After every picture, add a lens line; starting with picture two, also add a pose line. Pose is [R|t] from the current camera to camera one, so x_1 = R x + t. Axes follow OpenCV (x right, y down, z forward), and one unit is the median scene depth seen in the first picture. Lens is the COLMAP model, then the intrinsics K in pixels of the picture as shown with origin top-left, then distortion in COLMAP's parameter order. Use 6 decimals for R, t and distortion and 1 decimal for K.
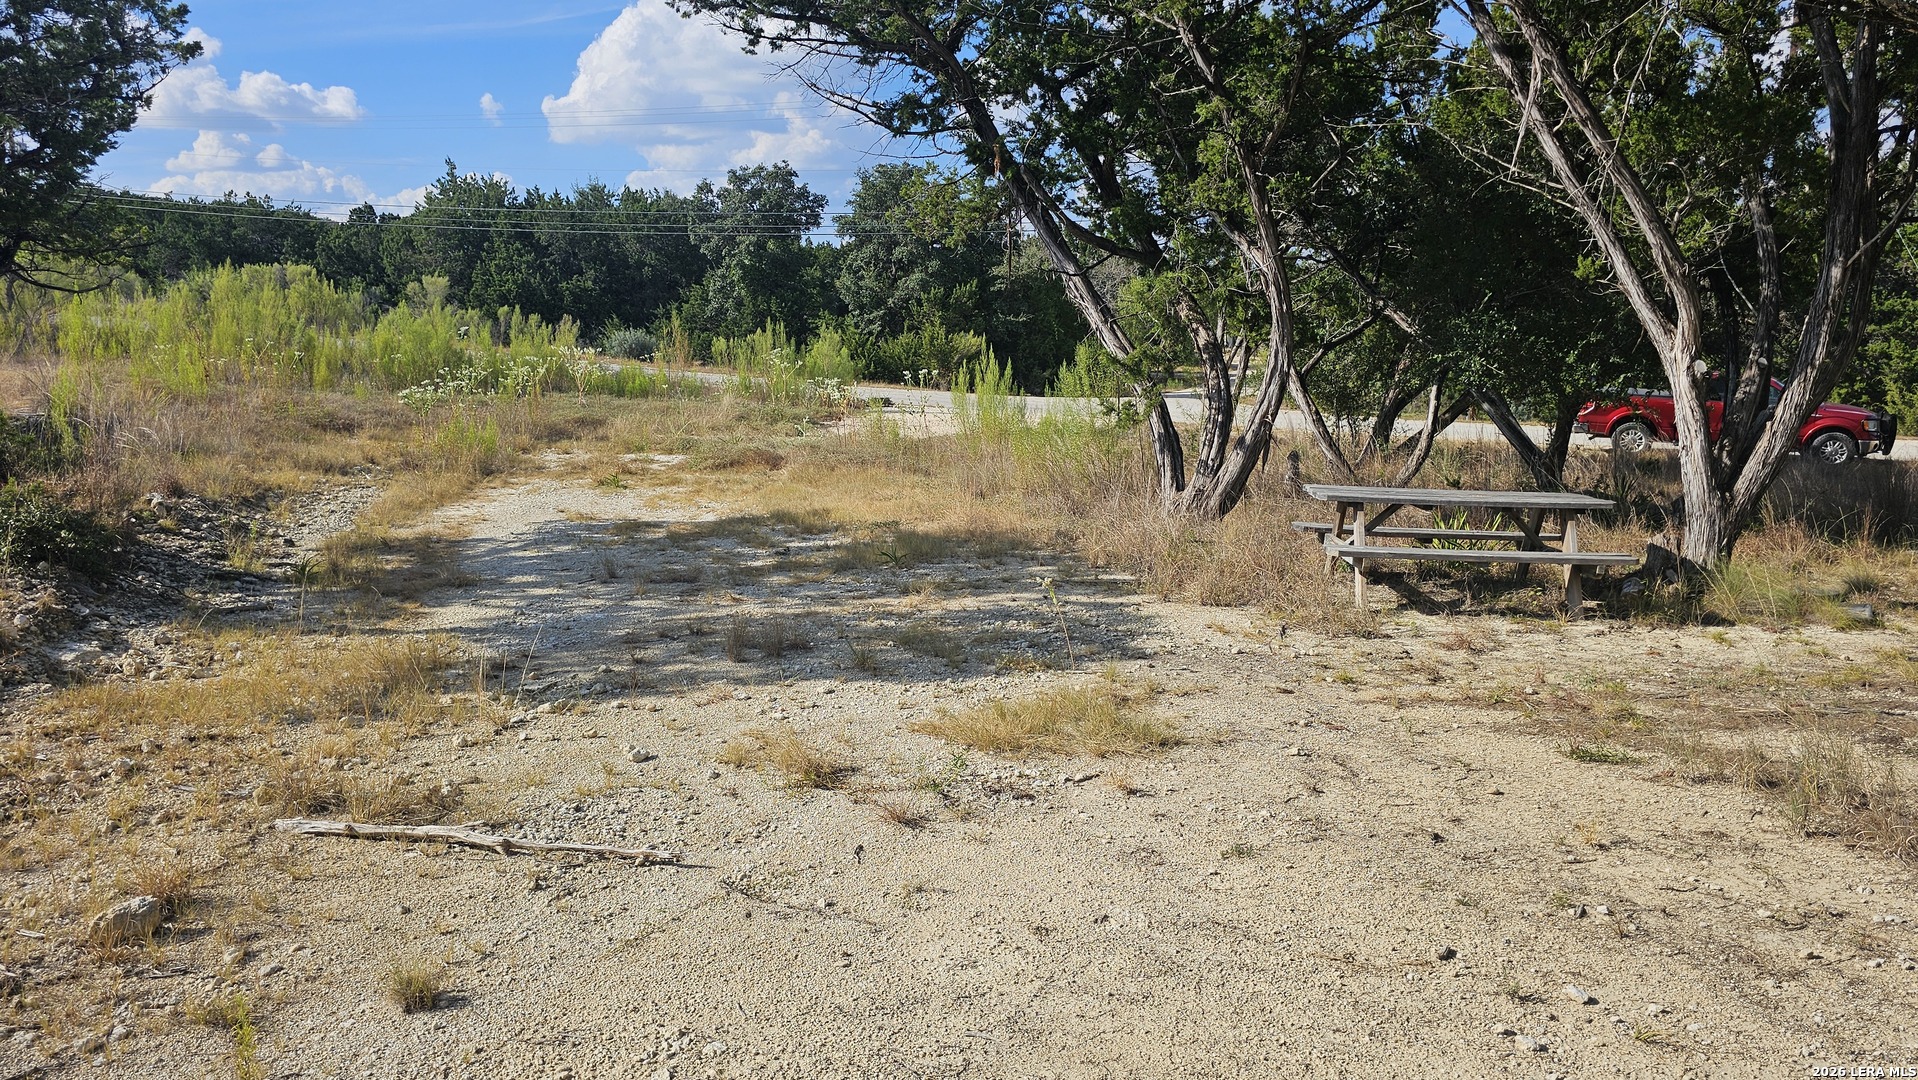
lens RADIAL K [[1323.0, 0, 952.1], [0, 1323.0, 550.8], [0, 0, 1]] dist [0.066280, -0.069111]
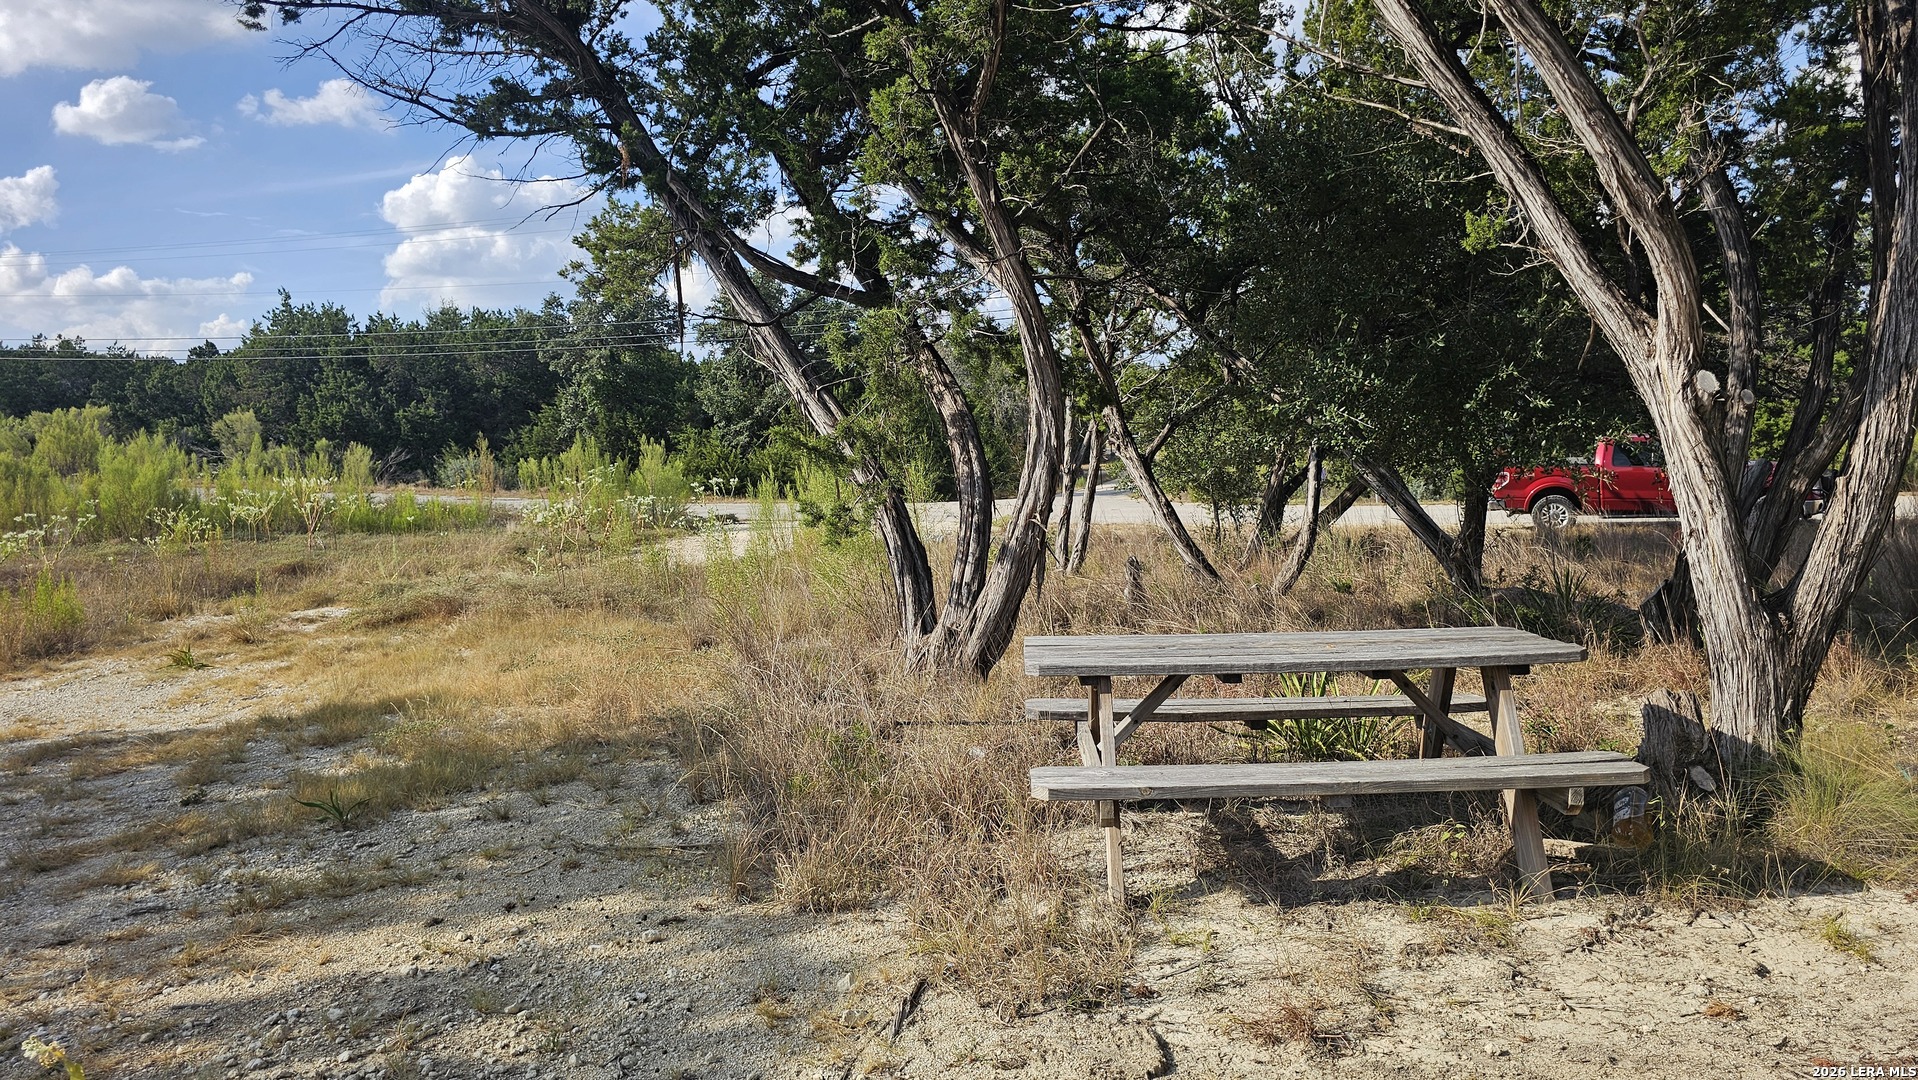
lens RADIAL K [[1323.0, 0, 972.6], [0, 1323.0, 519.0], [0, 0, 1]] dist [0.066280, -0.069111]
pose [[0.996173, -0.059302, 0.064201, 0.117388], [0.065731, 0.992489, -0.103173, -0.024262], [-0.057600, 0.106998, 0.992589, 0.252822]]
